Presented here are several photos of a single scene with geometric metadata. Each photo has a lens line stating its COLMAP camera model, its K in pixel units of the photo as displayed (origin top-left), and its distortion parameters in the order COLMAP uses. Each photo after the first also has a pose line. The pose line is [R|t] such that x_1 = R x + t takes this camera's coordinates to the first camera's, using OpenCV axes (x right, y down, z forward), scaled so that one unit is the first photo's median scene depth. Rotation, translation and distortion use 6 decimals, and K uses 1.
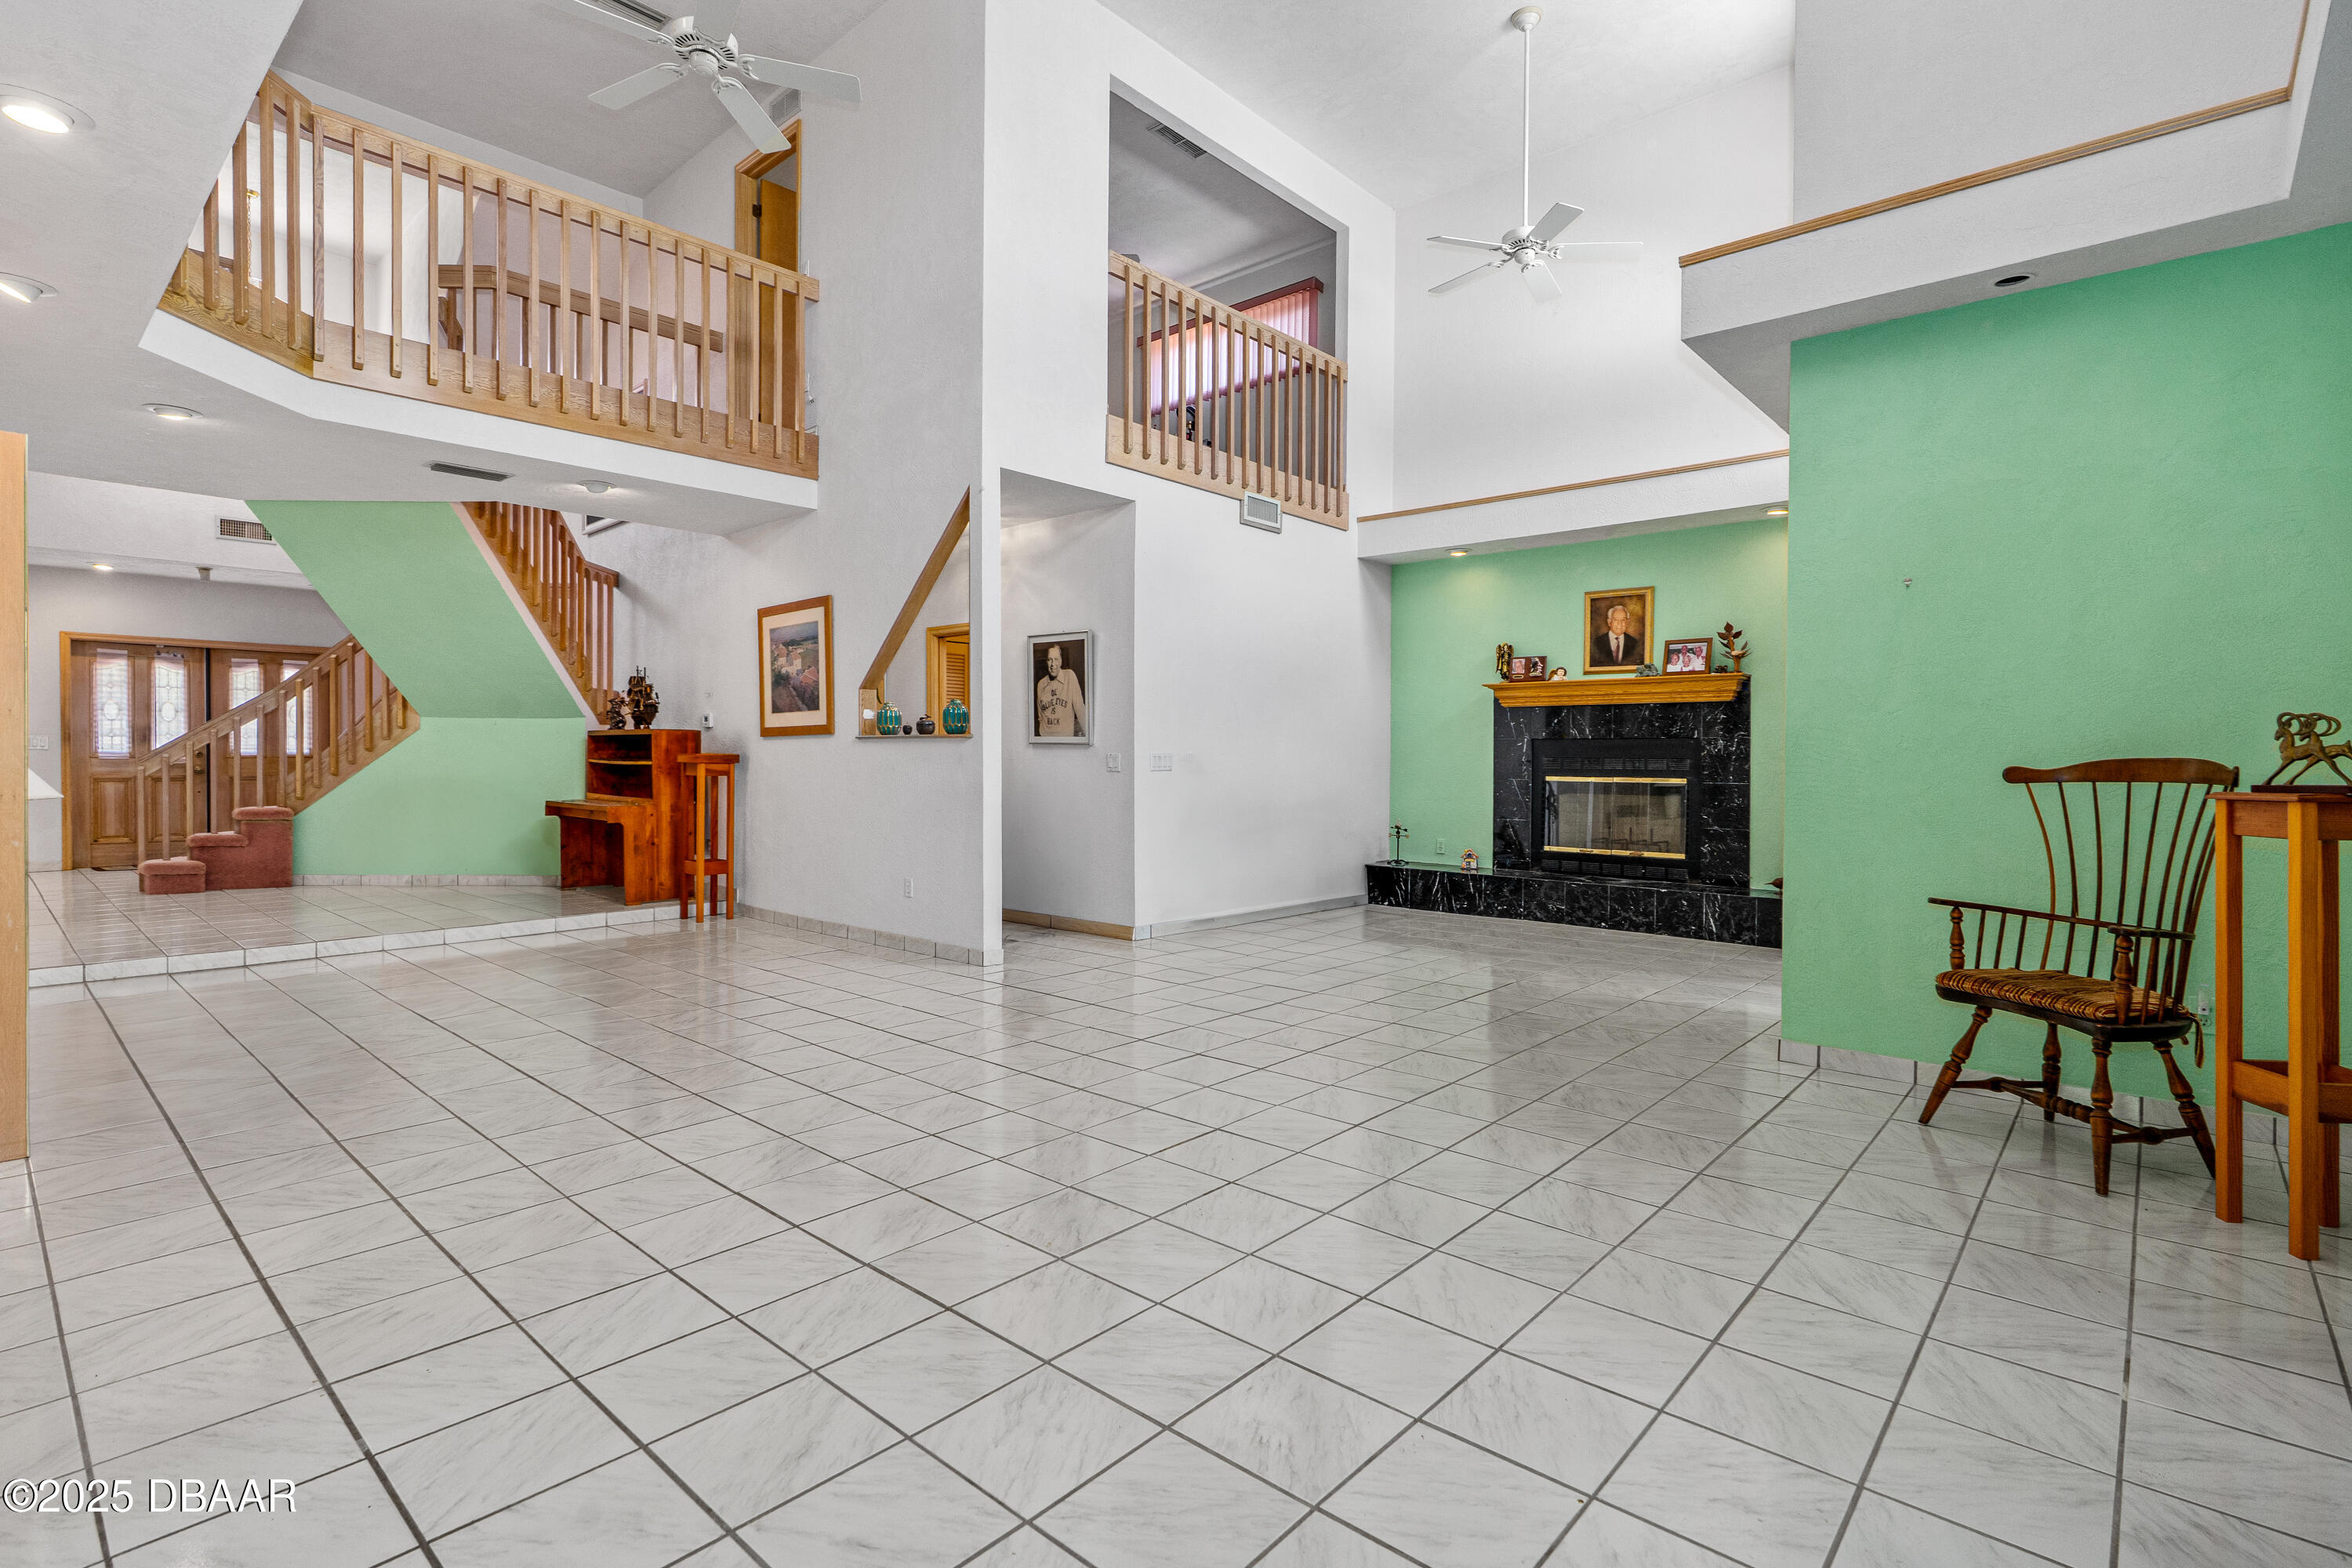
lens RADIAL K [[1071.3, 0, 1187.3], [0, 1071.3, 770.3], [0, 0, 1]] dist [-0.010286, 0.000495]
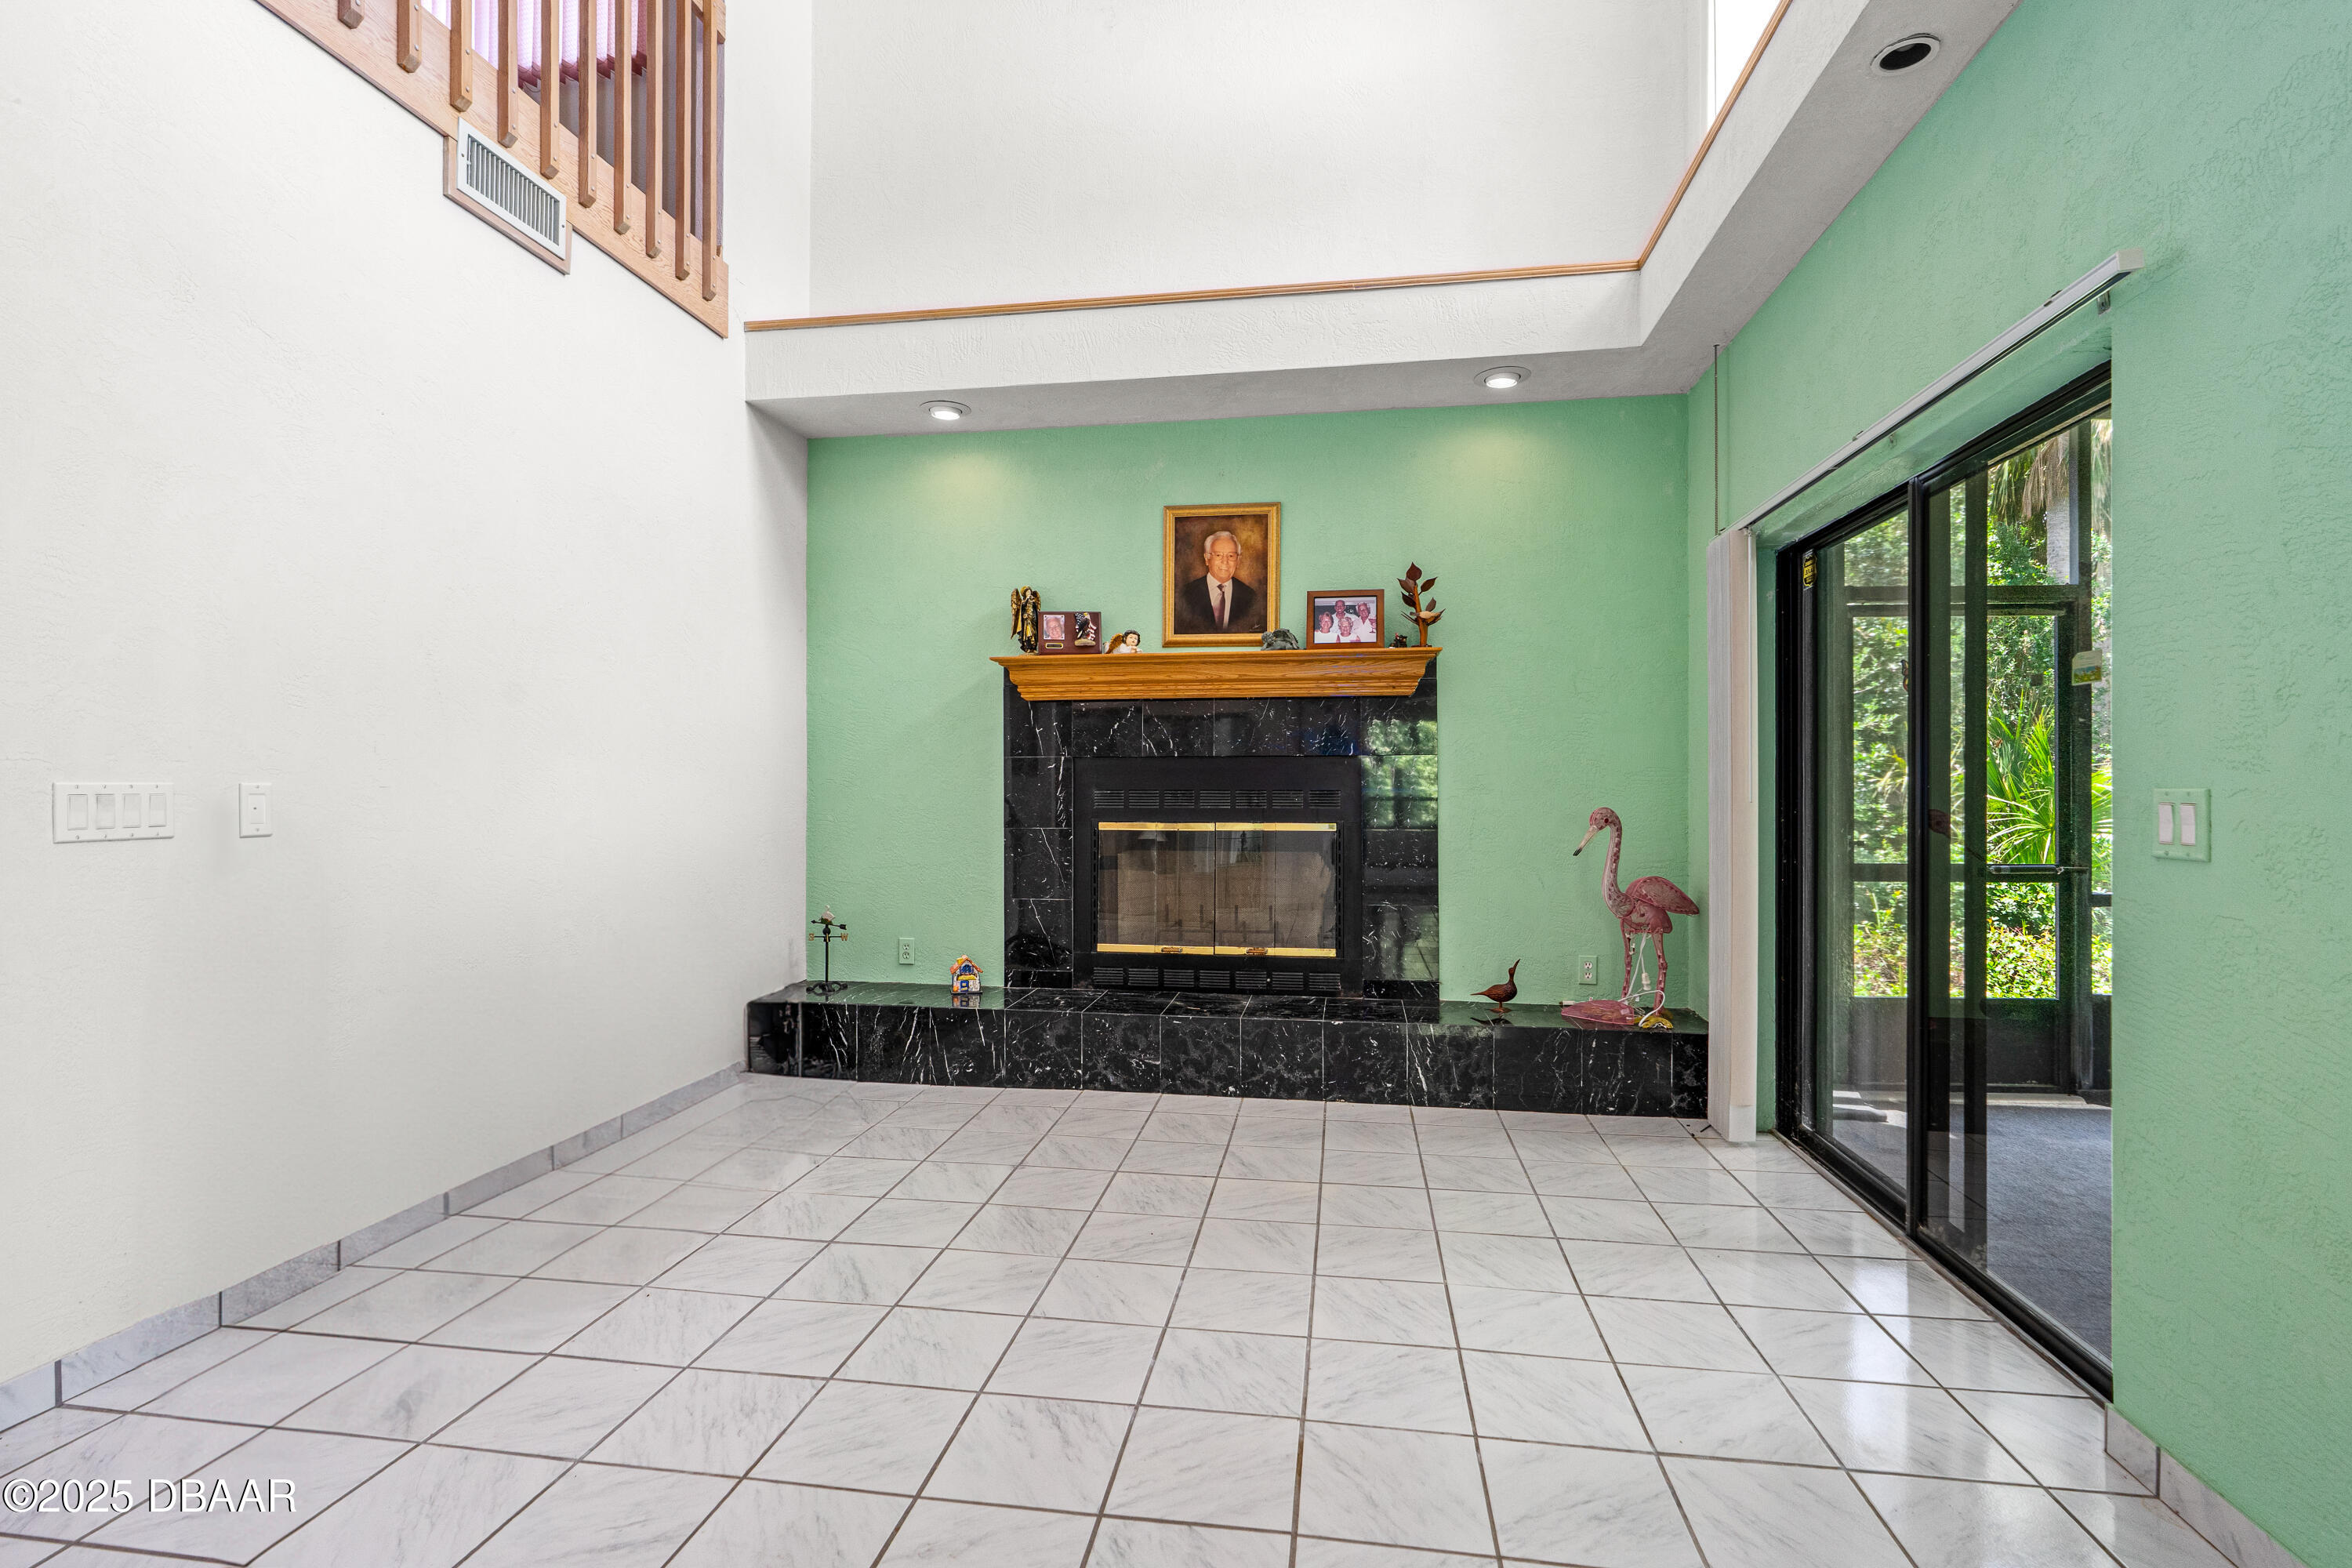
lens RADIAL K [[1071.3, 0, 1185.3], [0, 1071.3, 793.4], [0, 0, 1]] dist [-0.010286, 0.000495]
pose [[0.837825, -0.001588, 0.545936, 0.063435], [0.009974, 0.999873, -0.012398, -0.002247], [-0.545847, 0.015832, 0.837735, 0.520067]]
